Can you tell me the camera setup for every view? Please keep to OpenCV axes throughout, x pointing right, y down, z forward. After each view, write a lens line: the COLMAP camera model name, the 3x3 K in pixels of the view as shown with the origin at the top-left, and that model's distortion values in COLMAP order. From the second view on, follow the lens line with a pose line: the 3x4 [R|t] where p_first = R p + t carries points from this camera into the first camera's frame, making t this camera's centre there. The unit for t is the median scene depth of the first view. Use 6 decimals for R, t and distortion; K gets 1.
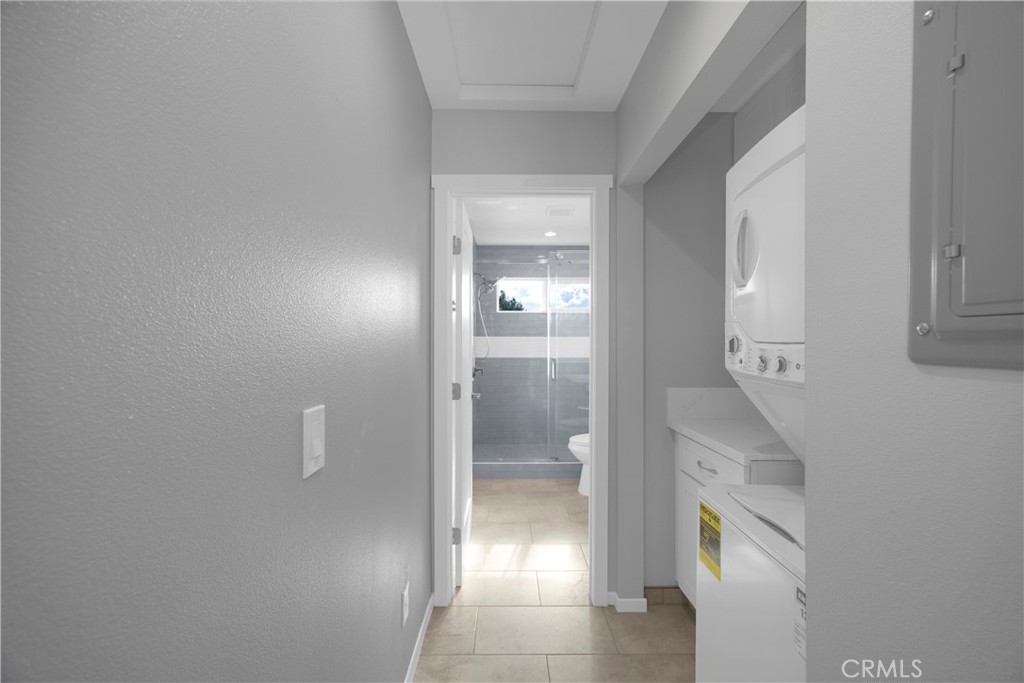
lens RADIAL K [[407.8, 0, 506.4], [0, 407.8, 342.6], [0, 0, 1]] dist [-0.001894, 0.006401]
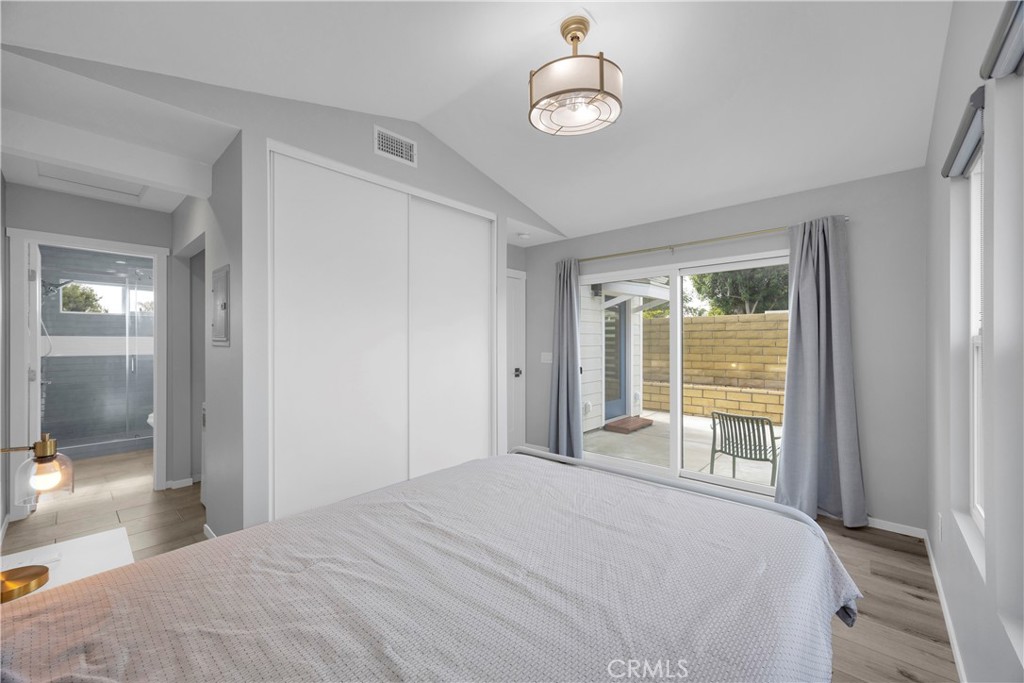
lens RADIAL K [[407.8, 0, 506.4], [0, 407.8, 342.6], [0, 0, 1]] dist [-0.001894, 0.006401]
pose [[0.674964, -0.002212, 0.737848, -0.032614], [-0.001880, 0.999987, 0.004718, -0.004414], [-0.737849, -0.004572, 0.674951, -0.645693]]
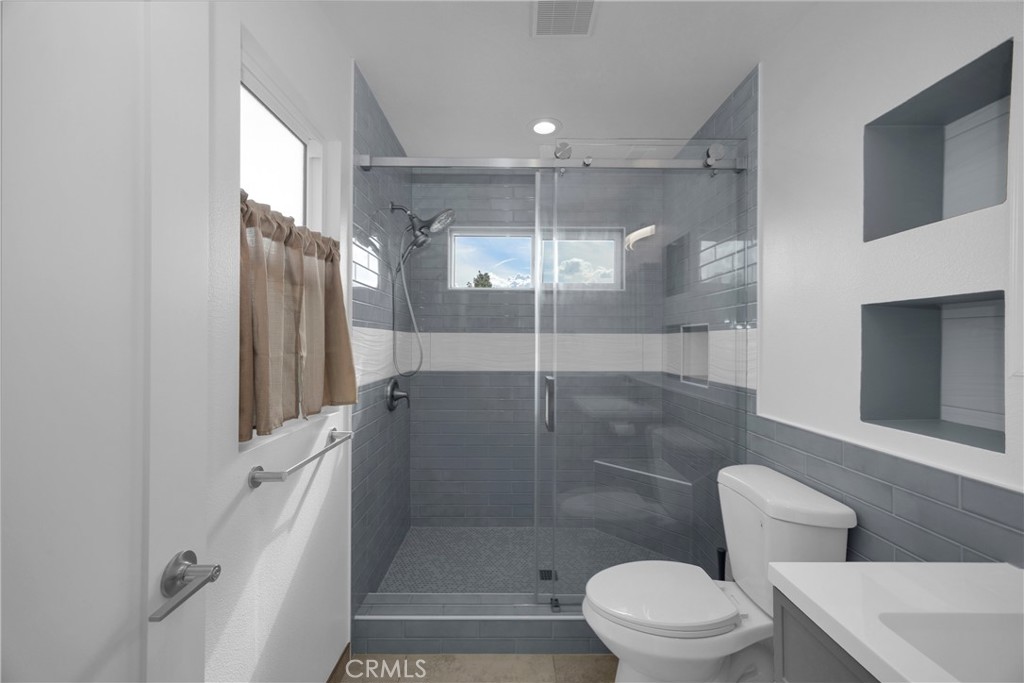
lens RADIAL K [[407.8, 0, 506.4], [0, 407.8, 342.6], [0, 0, 1]] dist [-0.001894, 0.006401]
pose [[0.999946, 0.005027, 0.009093, 0.064864], [-0.005089, 0.999964, 0.006803, -0.006874], [-0.009059, -0.006849, 0.999936, 0.543401]]
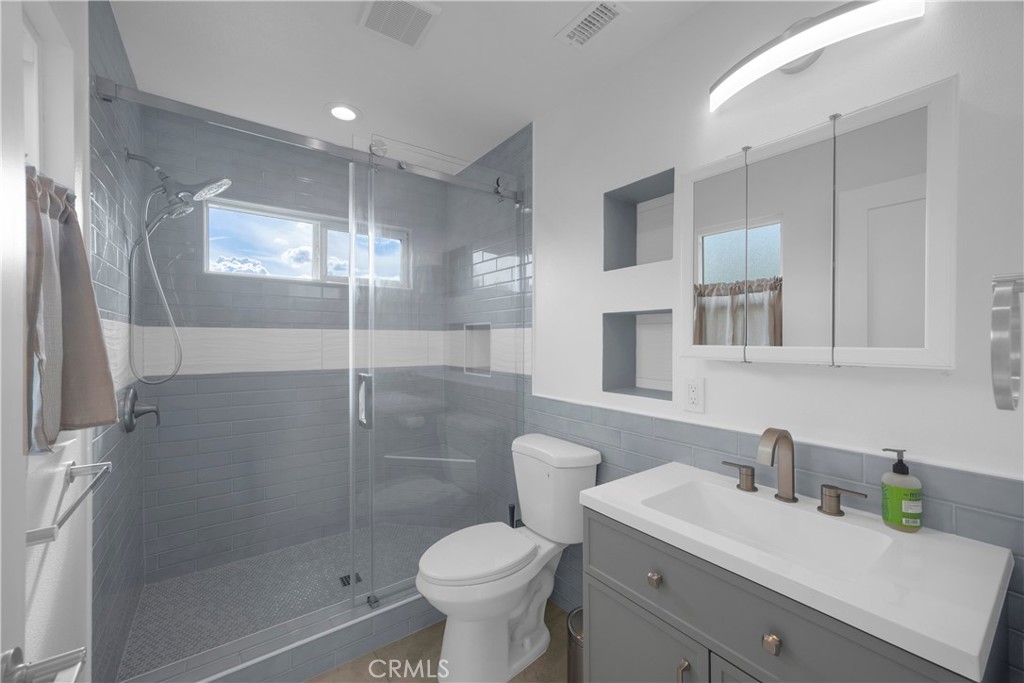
lens RADIAL K [[412.7, 0, 512.0], [0, 412.7, 341.5], [0, 0, 1]] dist [0.000171, 0.007047]
pose [[0.805668, -0.000841, 0.592367, -0.023753], [-0.005718, 0.999941, 0.009198, -0.006551], [-0.592340, -0.010798, 0.805616, 0.535916]]
